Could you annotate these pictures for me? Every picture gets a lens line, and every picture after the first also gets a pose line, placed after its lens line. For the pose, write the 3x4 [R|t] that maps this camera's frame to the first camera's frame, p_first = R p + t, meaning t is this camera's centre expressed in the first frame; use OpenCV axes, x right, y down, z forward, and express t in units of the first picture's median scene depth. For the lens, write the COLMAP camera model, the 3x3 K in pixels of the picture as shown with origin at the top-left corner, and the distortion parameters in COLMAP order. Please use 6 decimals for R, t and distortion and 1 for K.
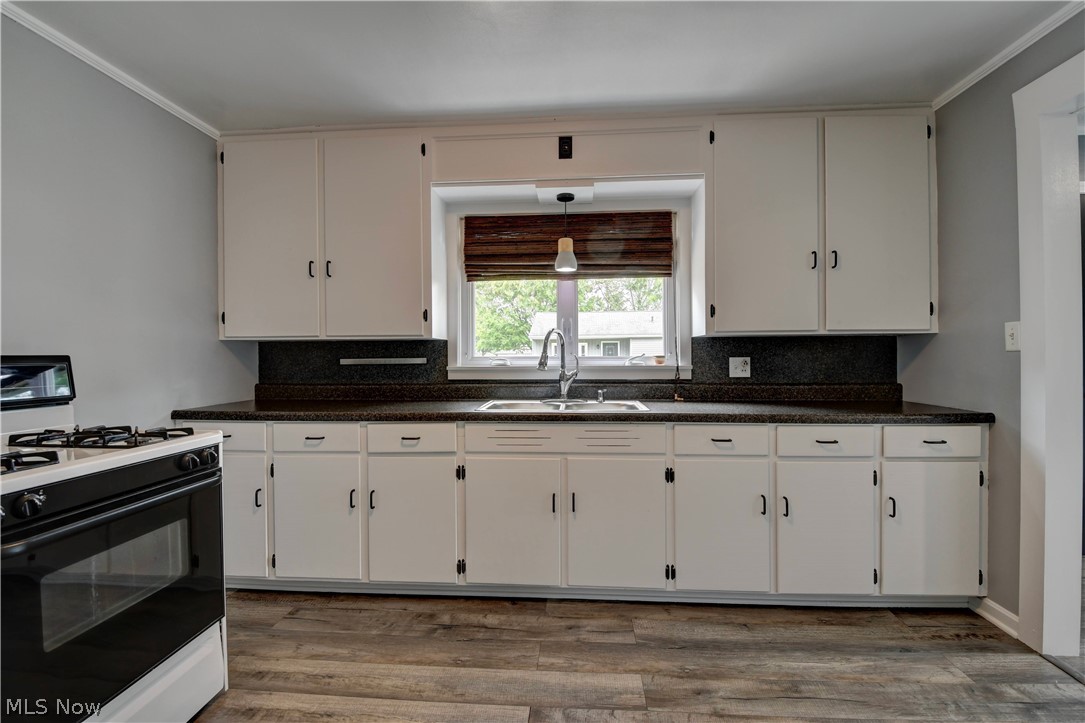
lens RADIAL K [[466.7, 0, 543.3], [0, 466.7, 359.8], [0, 0, 1]] dist [-0.013090, -0.006251]
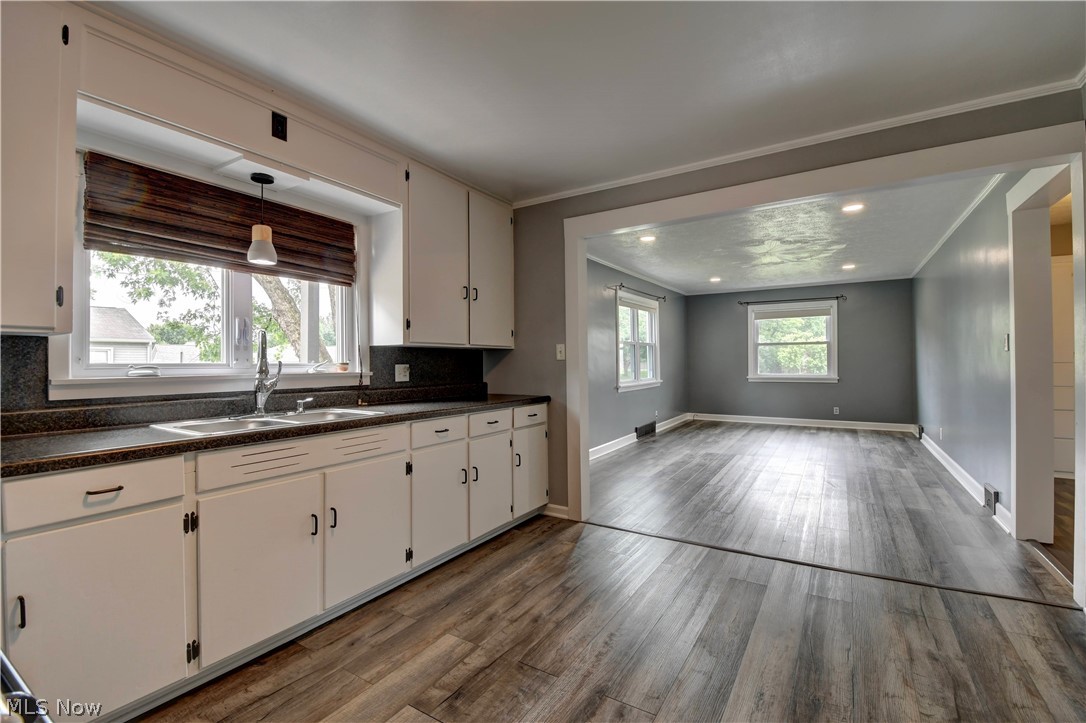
lens RADIAL K [[467.2, 0, 540.2], [0, 467.2, 360.3], [0, 0, 1]] dist [-0.013090, -0.006251]
pose [[0.469153, 0.007711, 0.883083, -0.551894], [0.008377, 0.999878, -0.013181, 0.003271], [-0.883077, 0.013582, 0.469031, 0.174965]]
